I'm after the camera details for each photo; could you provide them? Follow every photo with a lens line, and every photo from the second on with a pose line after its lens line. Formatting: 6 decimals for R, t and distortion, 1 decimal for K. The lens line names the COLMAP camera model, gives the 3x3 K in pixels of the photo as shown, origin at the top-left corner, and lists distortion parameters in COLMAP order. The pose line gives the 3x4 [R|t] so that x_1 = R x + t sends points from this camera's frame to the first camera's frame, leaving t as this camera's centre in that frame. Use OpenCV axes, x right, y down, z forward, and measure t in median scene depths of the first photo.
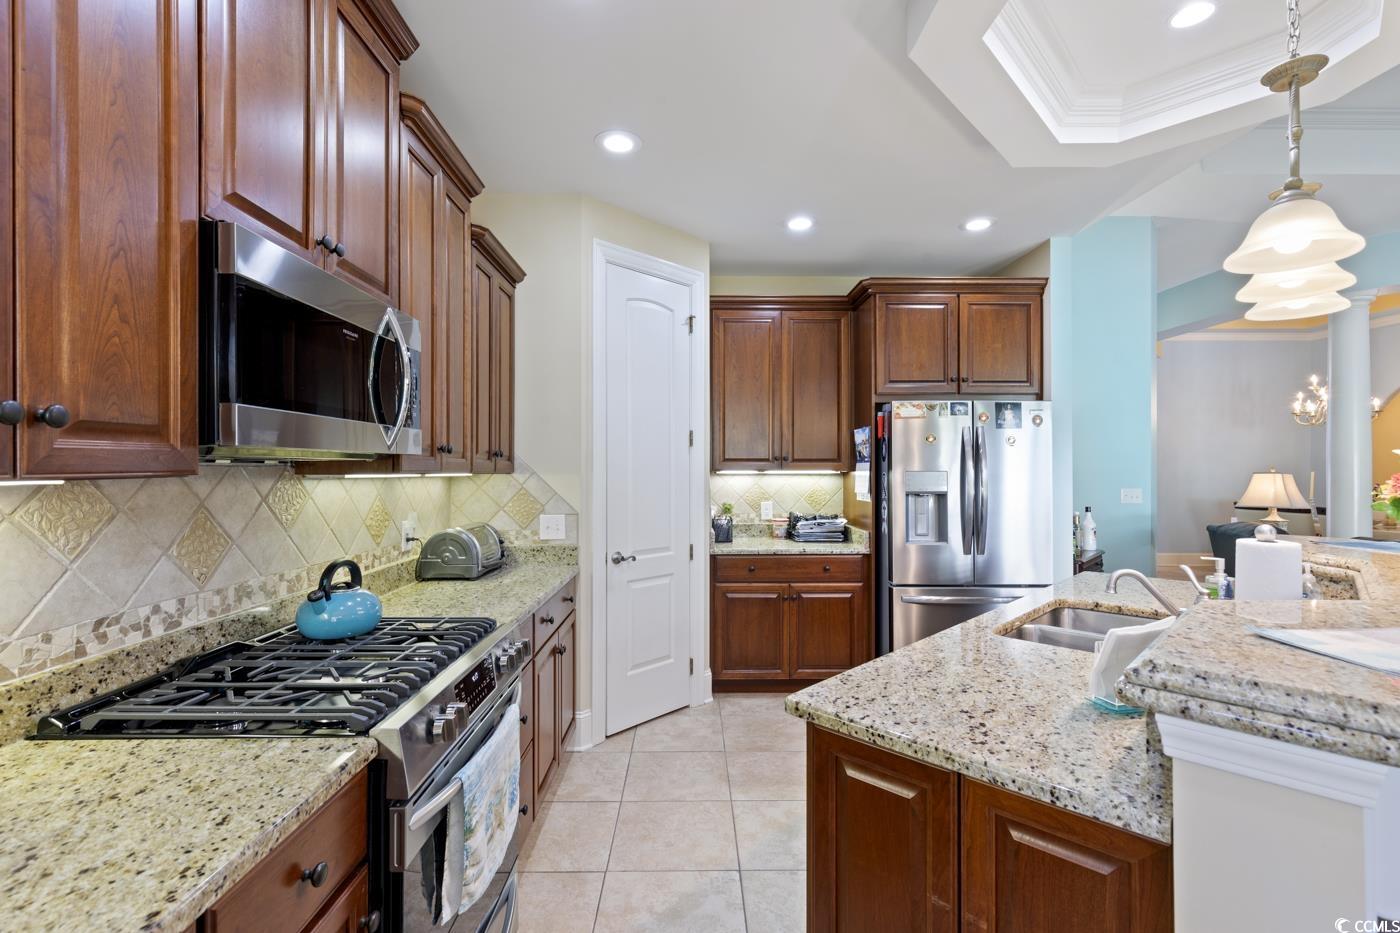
lens RADIAL K [[625.8, 0, 693.8], [0, 625.8, 469.5], [0, 0, 1]] dist [-0.004327, 0.002276]
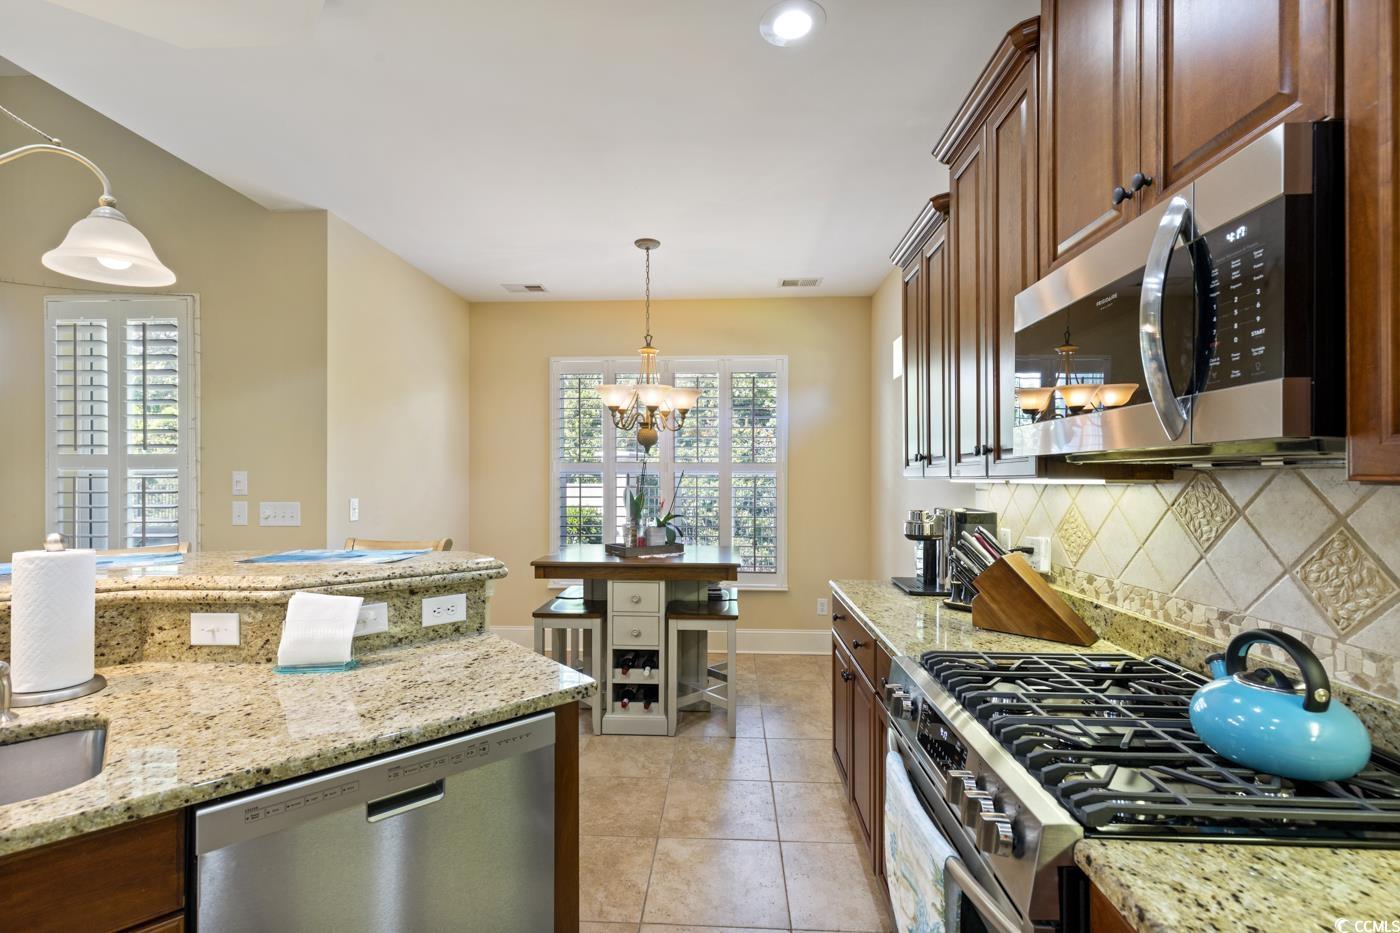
lens RADIAL K [[625.8, 0, 700.1], [0, 625.8, 469.0], [0, 0, 1]] dist [-0.004327, 0.002276]
pose [[-0.998401, 0.000330, 0.056534, -0.044792], [-0.000335, 0.999931, -0.011752, 0.001961], [-0.056534, -0.011752, -0.998332, 0.959806]]
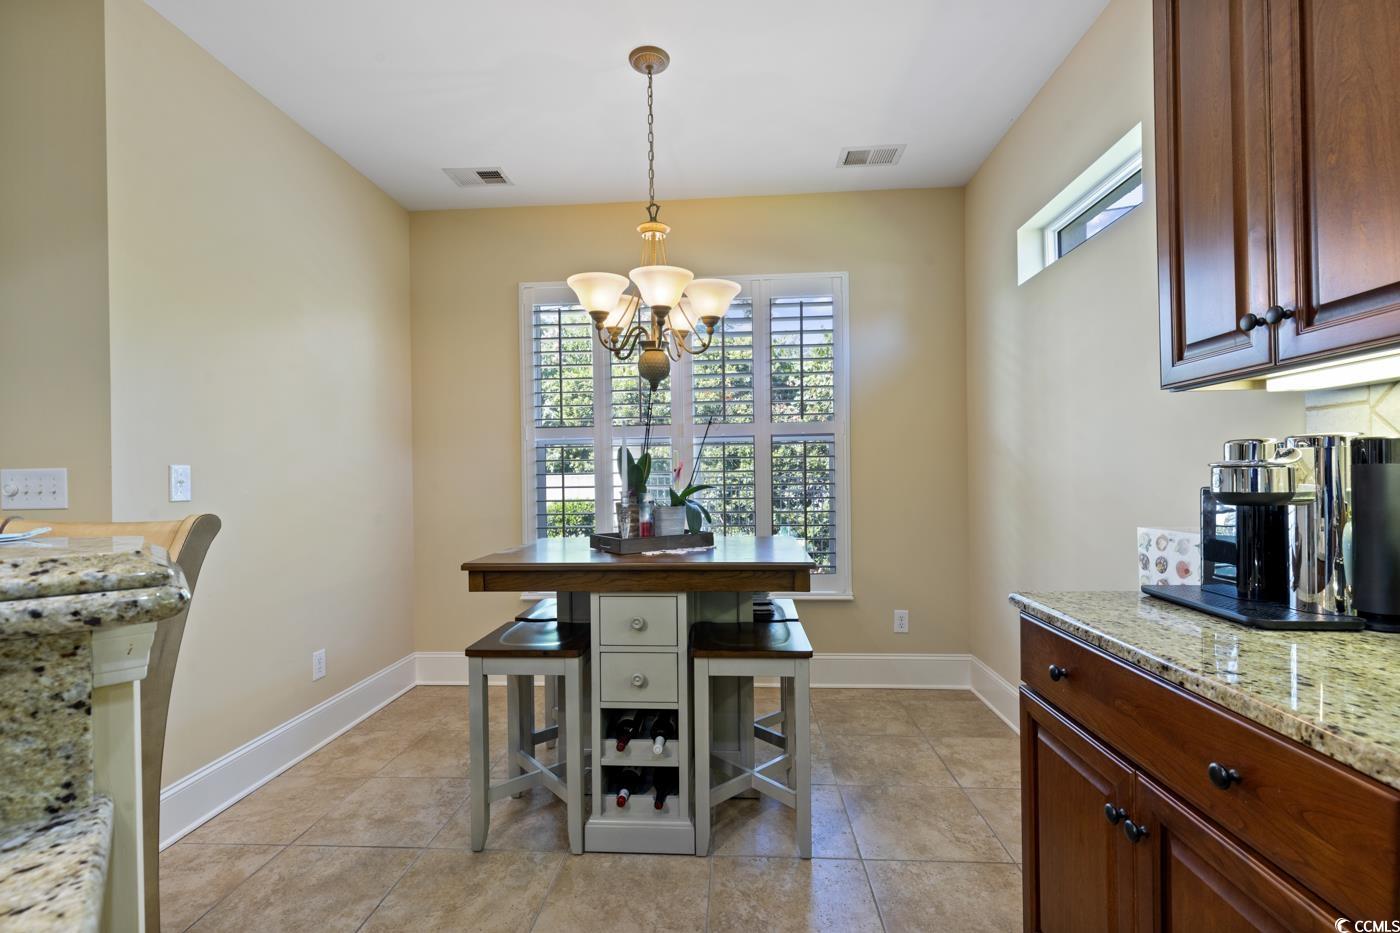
lens RADIAL K [[625.8, 0, 696.1], [0, 625.8, 469.6], [0, 0, 1]] dist [-0.004327, 0.002276]
pose [[-0.996917, 0.015484, 0.076925, 0.022451], [0.014639, 0.999826, -0.011534, 0.069767], [-0.077090, -0.010373, -0.996970, 0.475734]]
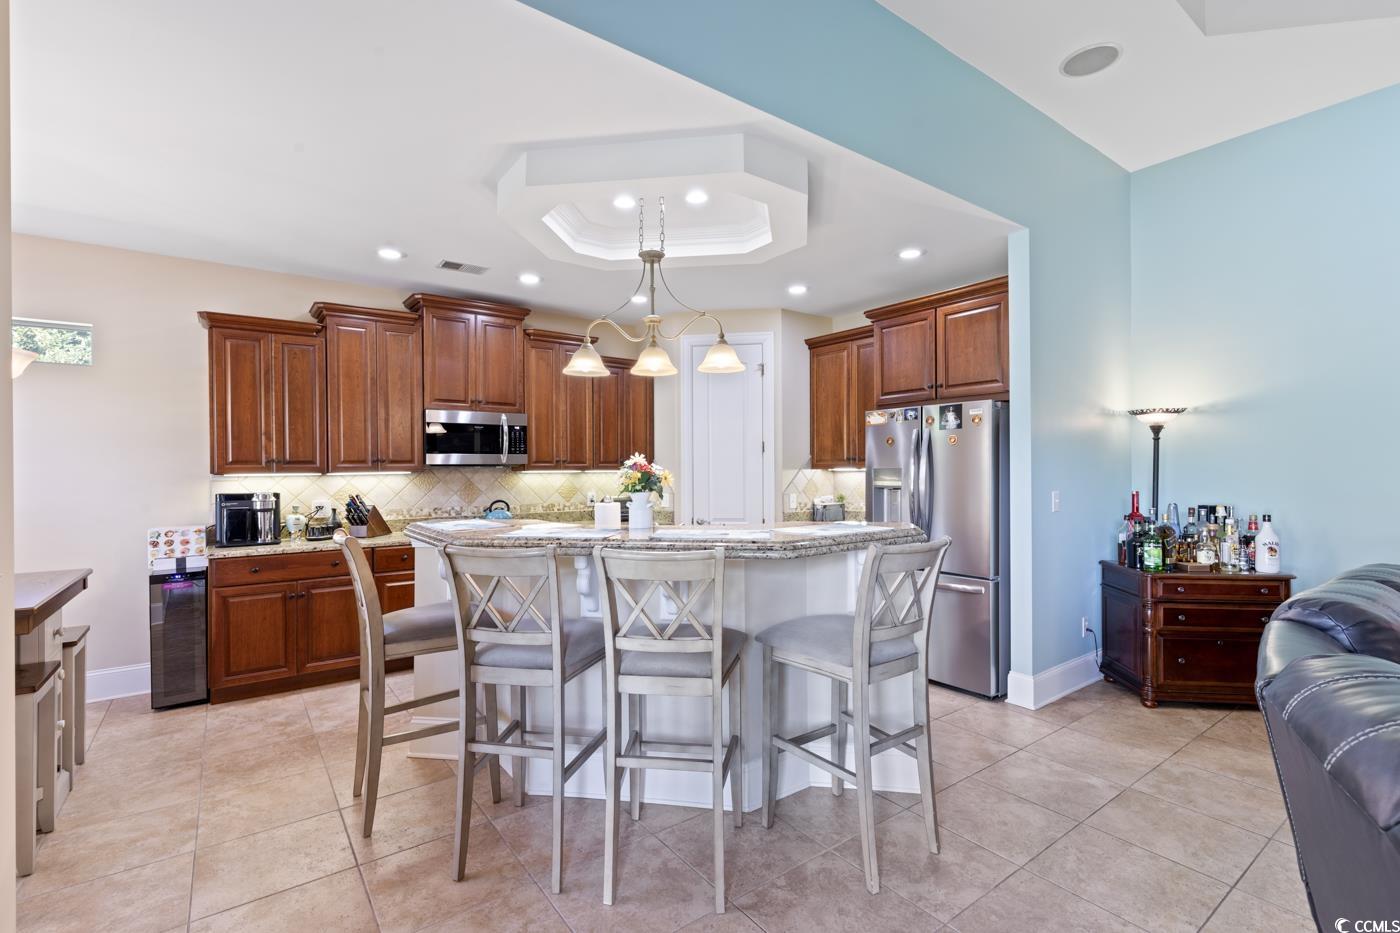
lens RADIAL K [[625.8, 0, 697.5], [0, 625.8, 470.6], [0, 0, 1]] dist [-0.004327, 0.002276]
pose [[0.588922, -0.000064, -0.808190, 1.438859], [0.006405, 0.999969, 0.004587, -0.001926], [0.808164, -0.007878, 0.588905, 0.006729]]
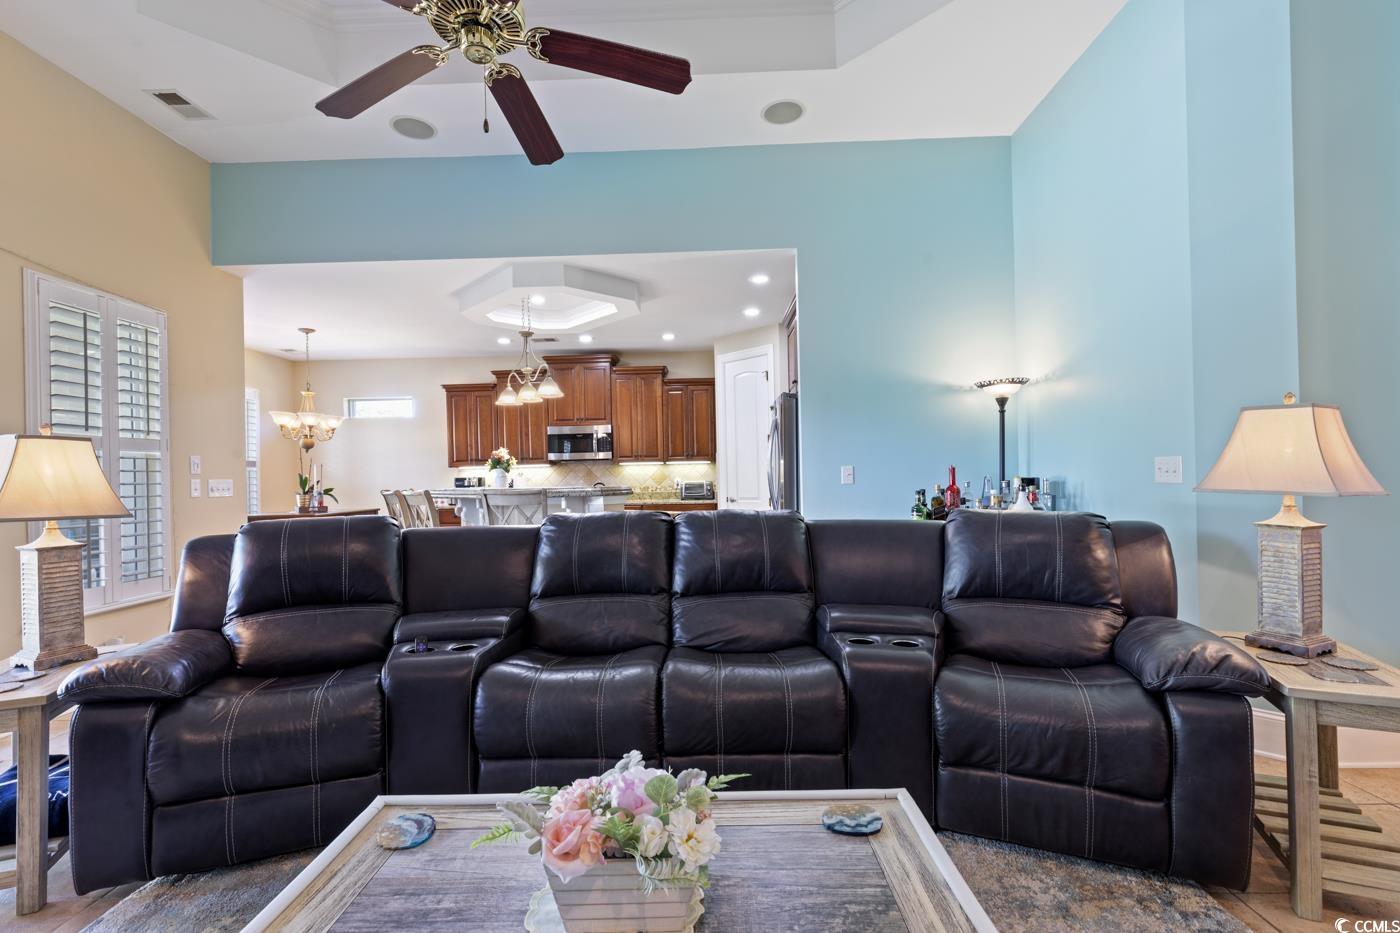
lens RADIAL K [[625.8, 0, 694.7], [0, 625.8, 471.9], [0, 0, 1]] dist [-0.004327, 0.002276]
pose [[-0.034869, -0.006456, -0.999371, 2.357244], [0.023950, 0.999687, -0.007294, 0.070347], [0.999105, -0.024189, -0.034704, 1.110313]]
